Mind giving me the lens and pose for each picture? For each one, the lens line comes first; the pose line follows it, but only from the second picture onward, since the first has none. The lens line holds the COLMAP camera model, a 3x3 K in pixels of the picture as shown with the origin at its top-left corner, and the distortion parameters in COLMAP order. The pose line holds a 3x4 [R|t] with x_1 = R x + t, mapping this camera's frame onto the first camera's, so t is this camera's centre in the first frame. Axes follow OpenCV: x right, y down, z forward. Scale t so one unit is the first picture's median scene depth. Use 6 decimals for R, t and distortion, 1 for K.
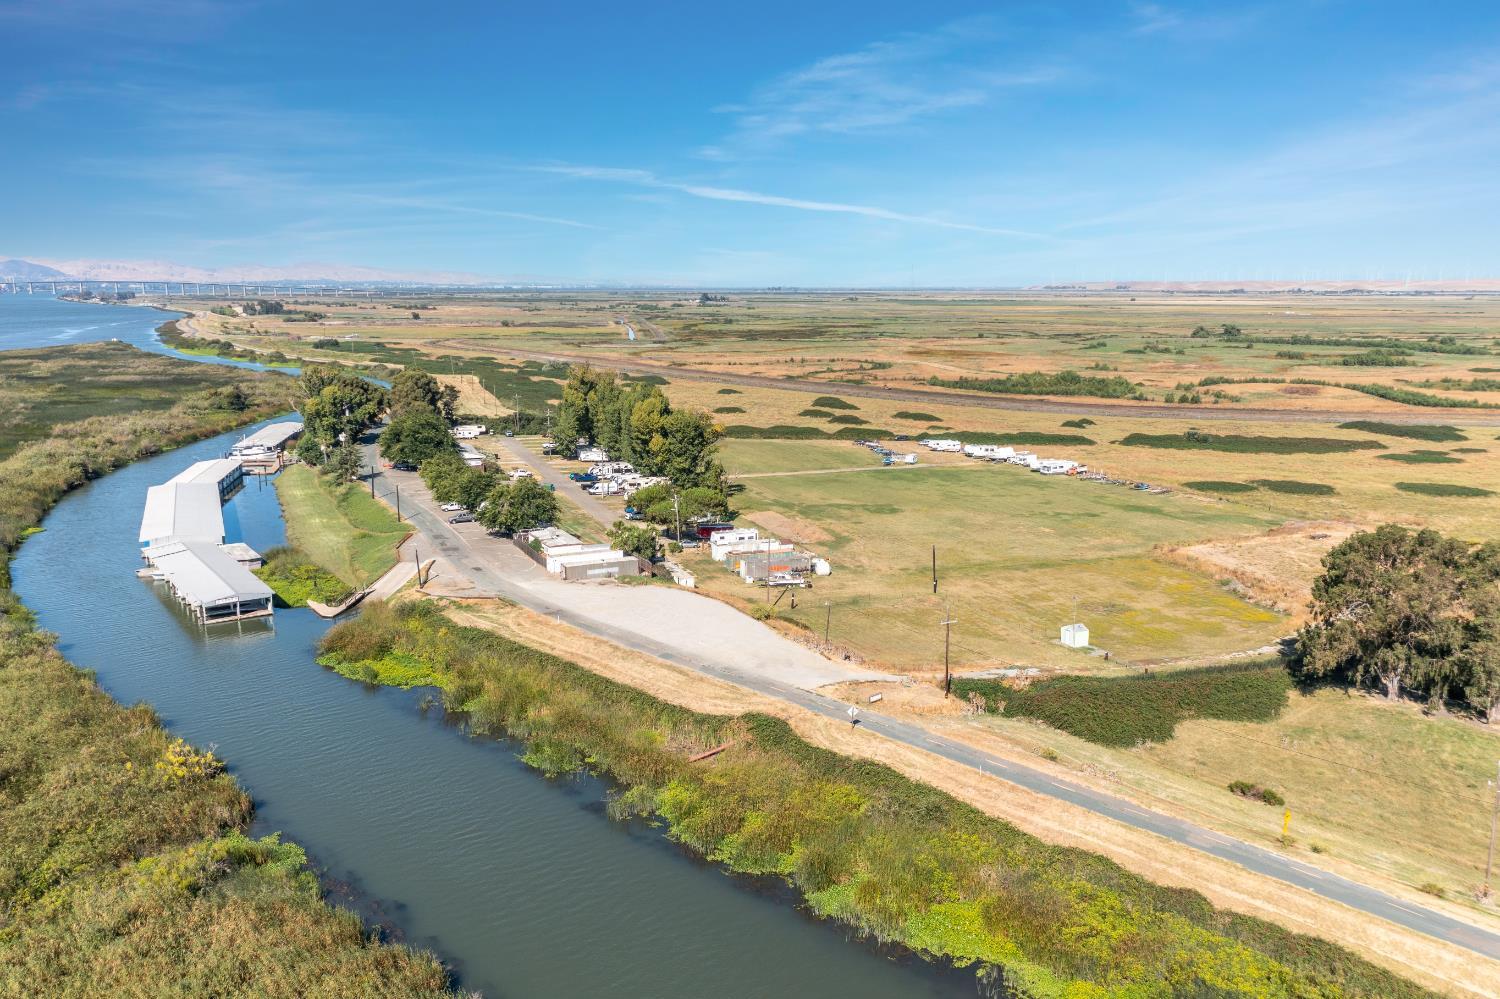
lens RADIAL K [[1172.0, 0, 750.0], [0, 1172.0, 496.7], [0, 0, 1]] dist [0.006295, 0.006687]
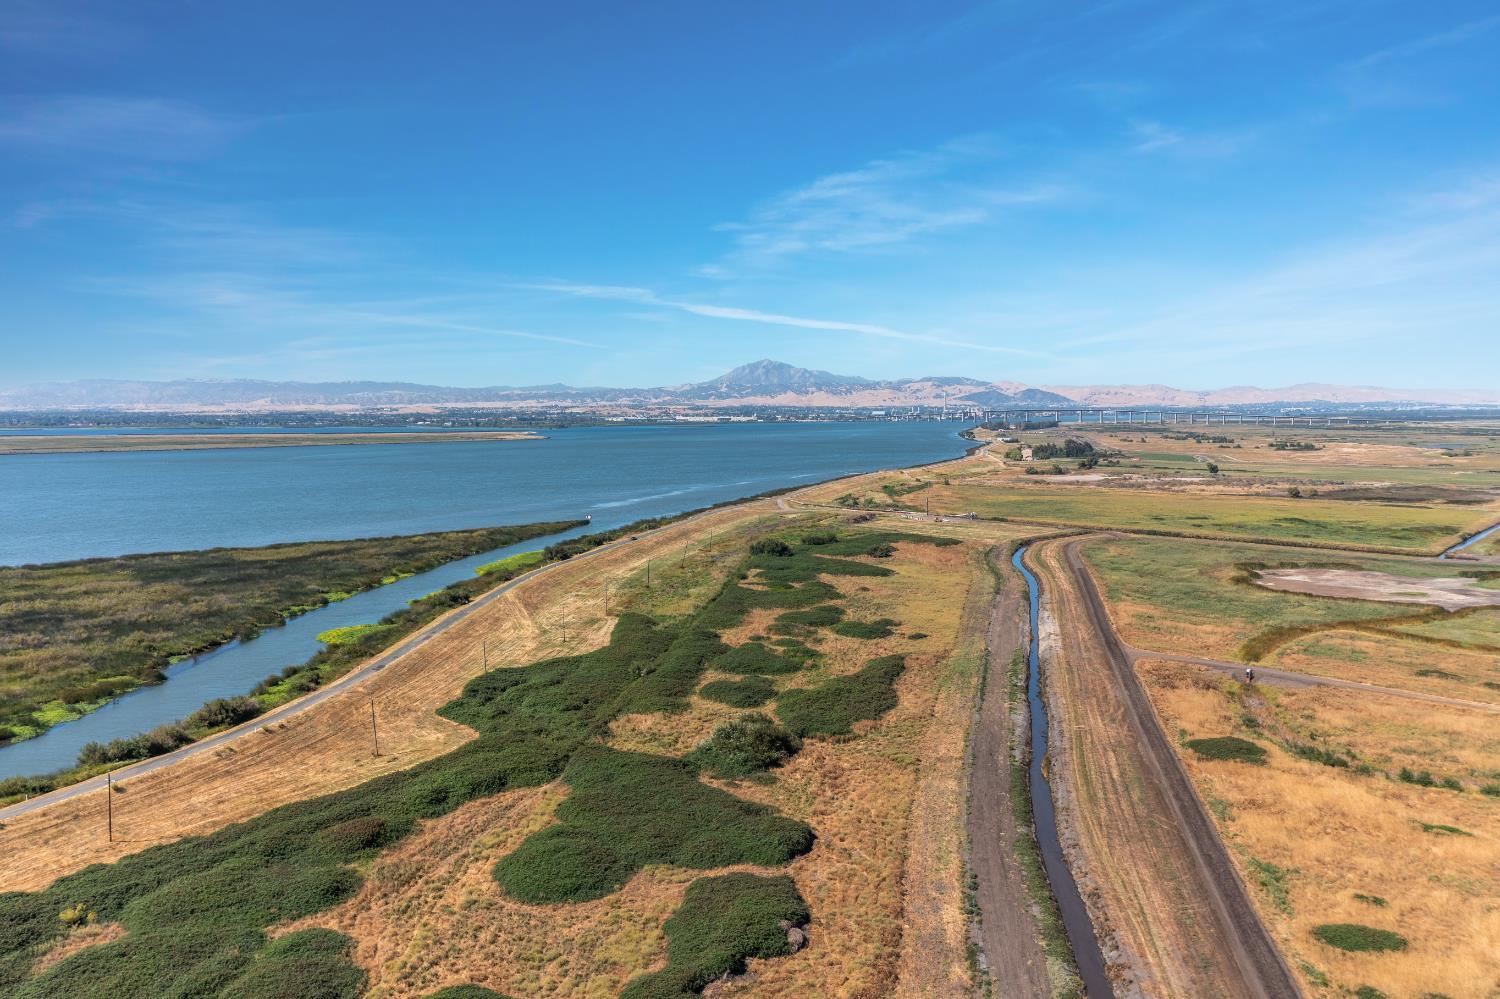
lens RADIAL K [[1172.0, 0, 751.1], [0, 1172.0, 498.2], [0, 0, 1]] dist [0.006295, 0.006687]
pose [[0.693001, 0.047299, -0.719383, 0.066613], [-0.119340, 0.991605, -0.049765, -0.370795], [0.710990, 0.120339, 0.692829, 1.779869]]
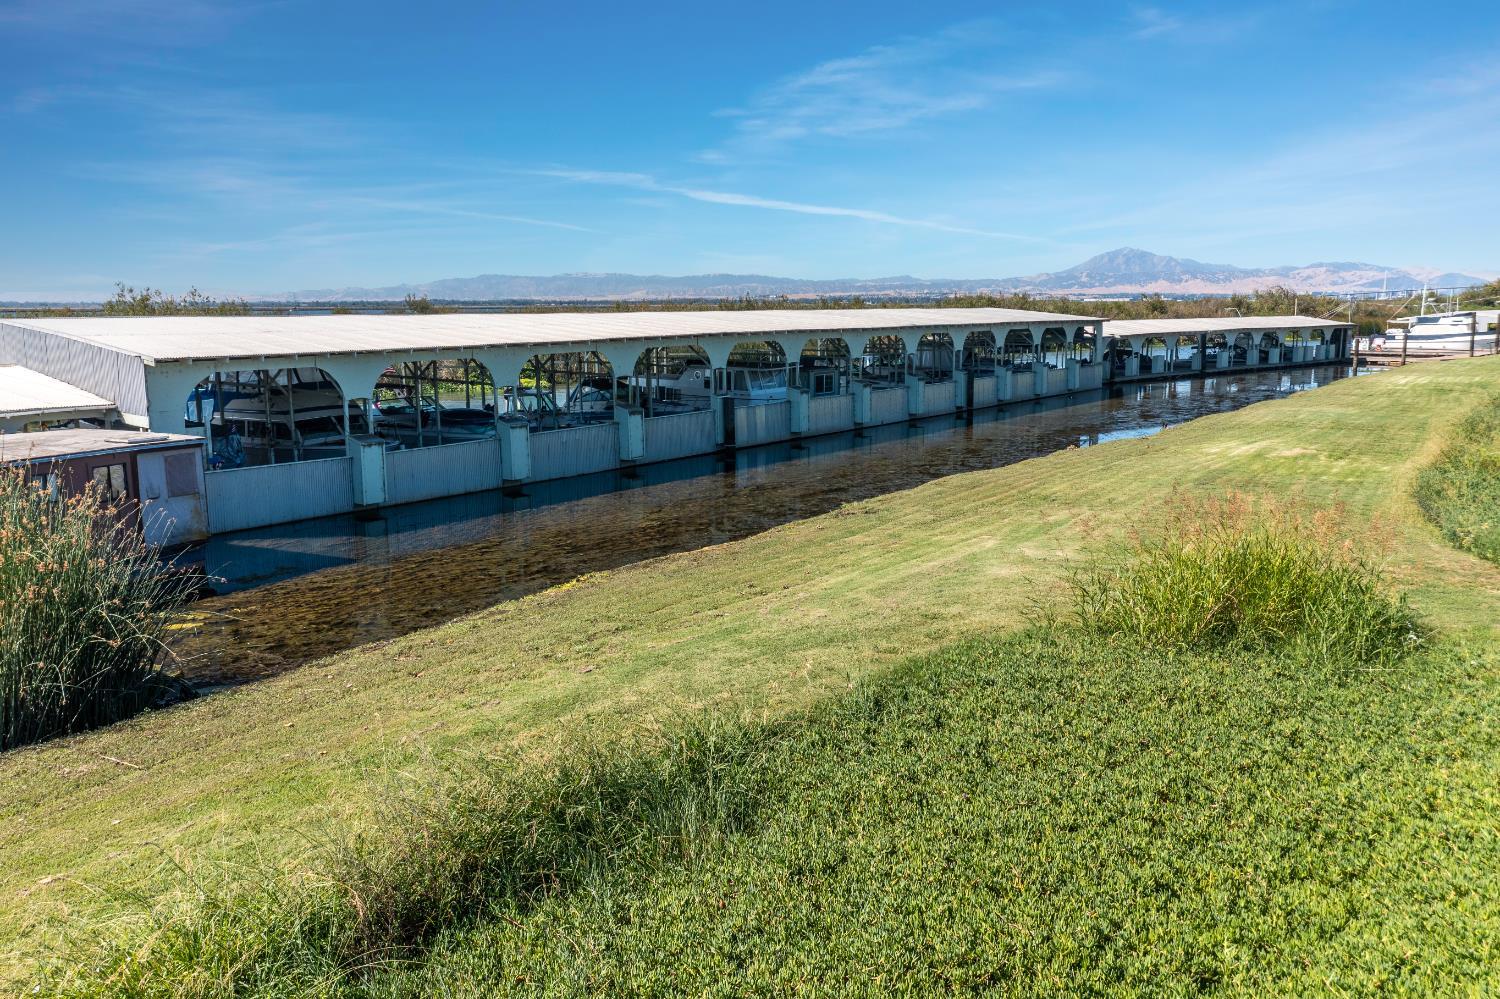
lens RADIAL K [[1172.0, 0, 753.3], [0, 1172.0, 497.9], [0, 0, 1]] dist [0.006295, 0.006687]
pose [[0.470063, 0.135437, -0.872180, -0.209528], [-0.146779, 0.986393, 0.074065, 0.019404], [0.870343, 0.093202, 0.483546, 0.685278]]
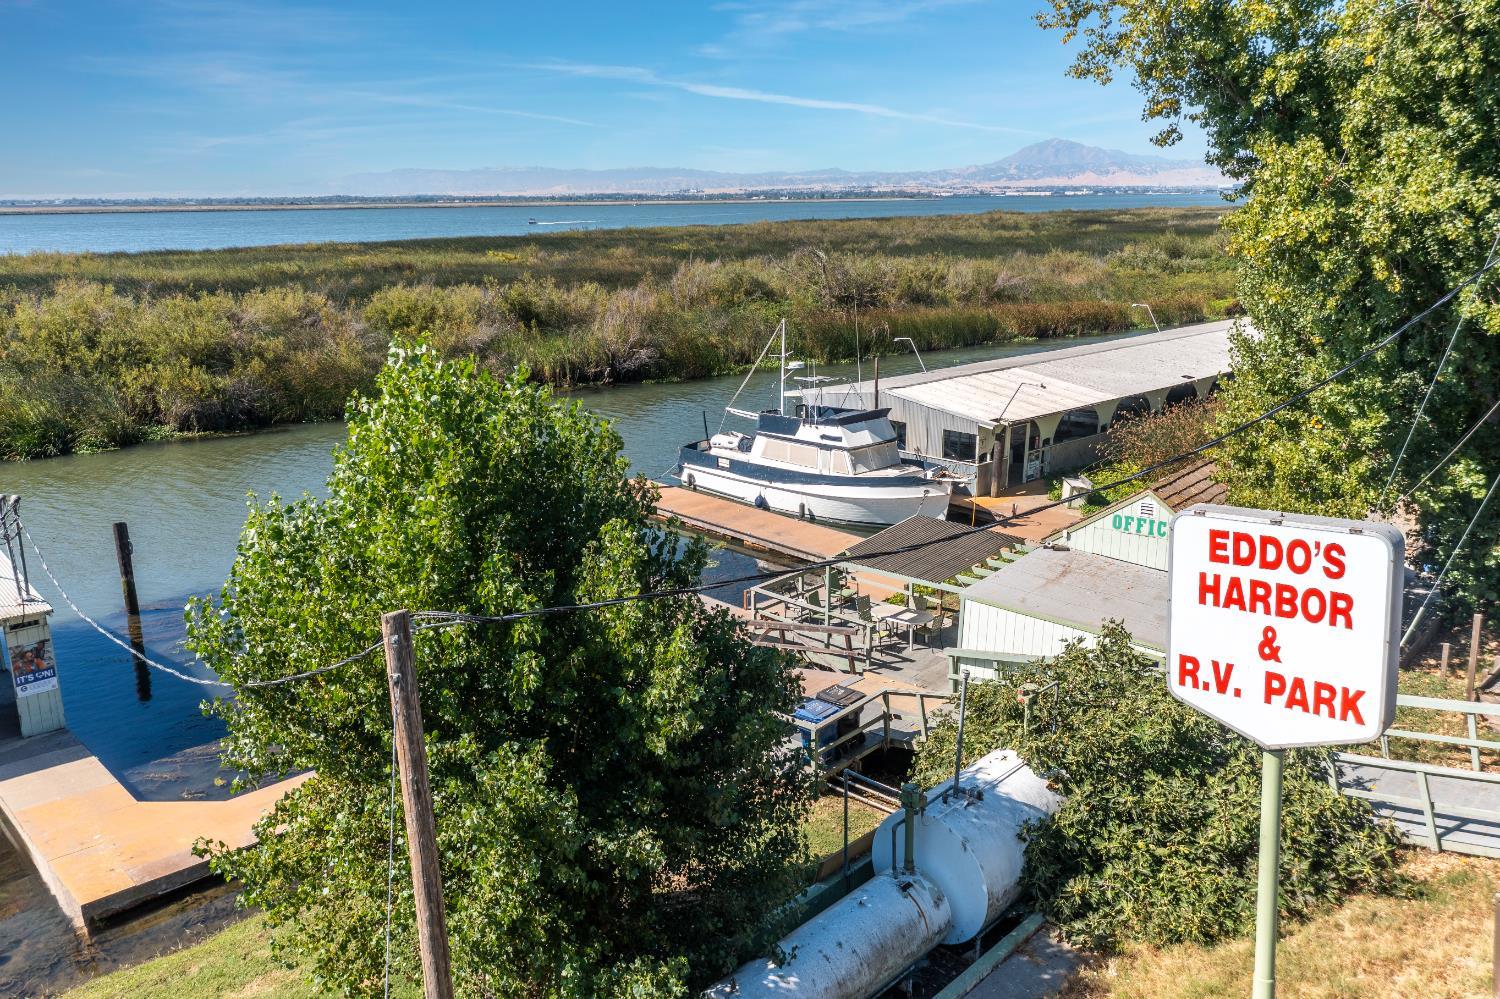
lens RADIAL K [[1172.0, 0, 753.4], [0, 1172.0, 492.6], [0, 0, 1]] dist [0.006295, 0.006687]
pose [[0.520467, 0.197646, -0.830693, -0.337860], [-0.136978, 0.979569, 0.147245, -0.057144], [0.842823, 0.037151, 0.536906, 0.992698]]
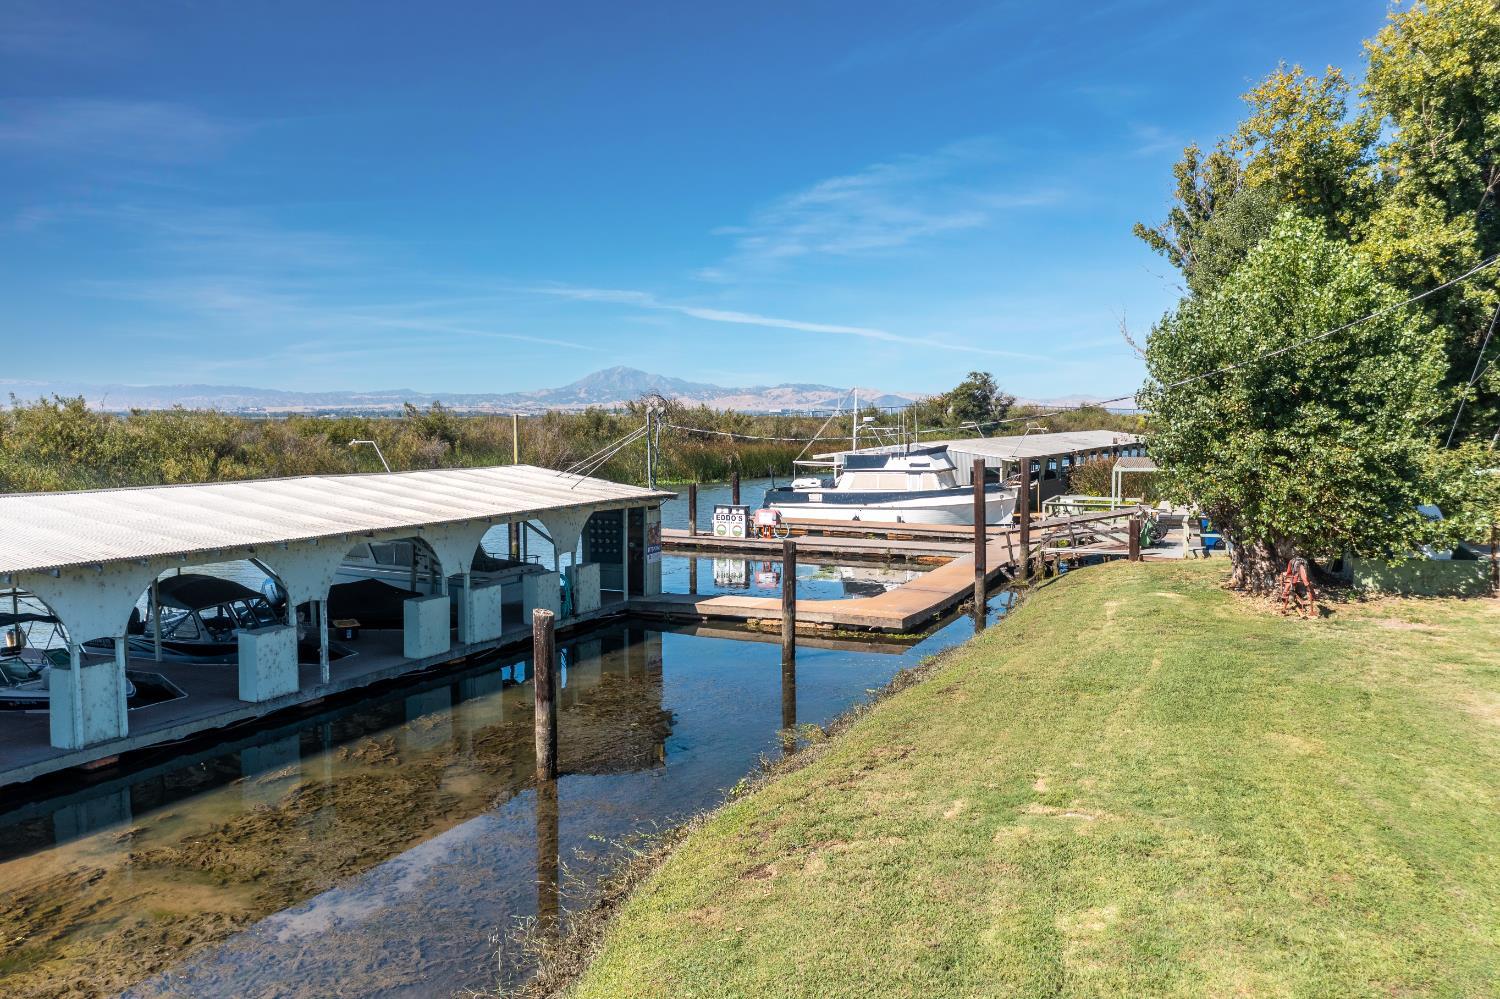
lens RADIAL K [[1172.0, 0, 752.3], [0, 1172.0, 495.7], [0, 0, 1]] dist [0.006295, 0.006687]
pose [[0.784591, 0.035328, -0.619006, -0.355213], [-0.104039, 0.991721, -0.075269, -0.022660], [0.611222, 0.123457, 0.781771, 0.913720]]
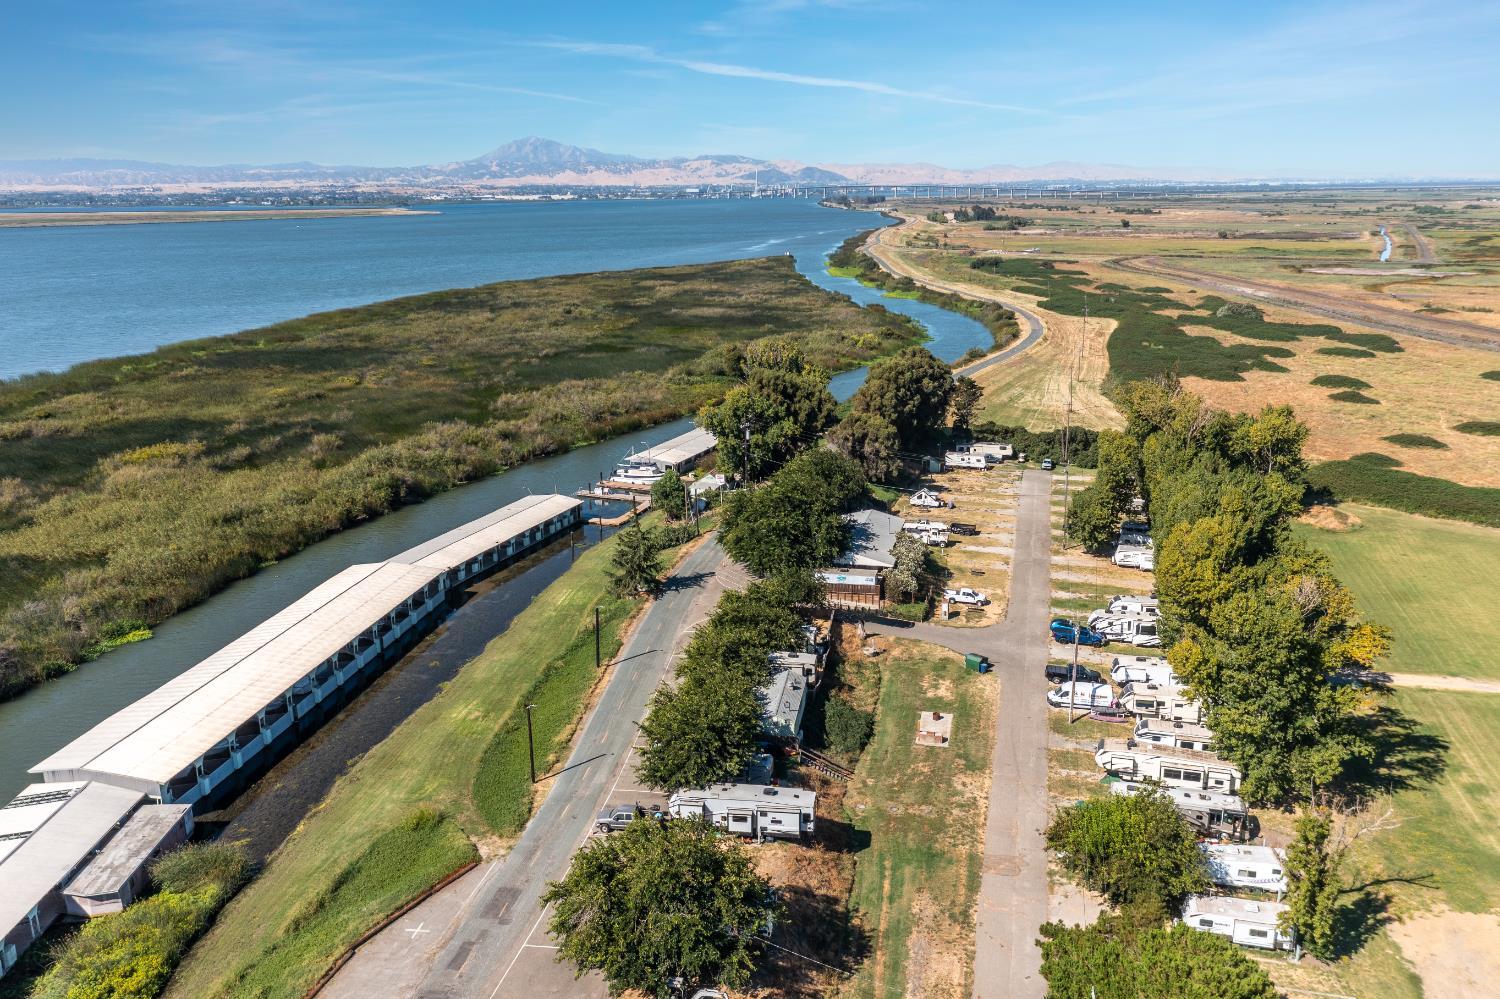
lens RADIAL K [[1172.0, 0, 753.4], [0, 1172.0, 492.7], [0, 0, 1]] dist [0.006295, 0.006687]
pose [[0.824192, 0.131601, -0.550808, 0.010913], [-0.087662, 0.990549, 0.105494, -0.112791], [0.559485, -0.038663, 0.827938, 0.503560]]
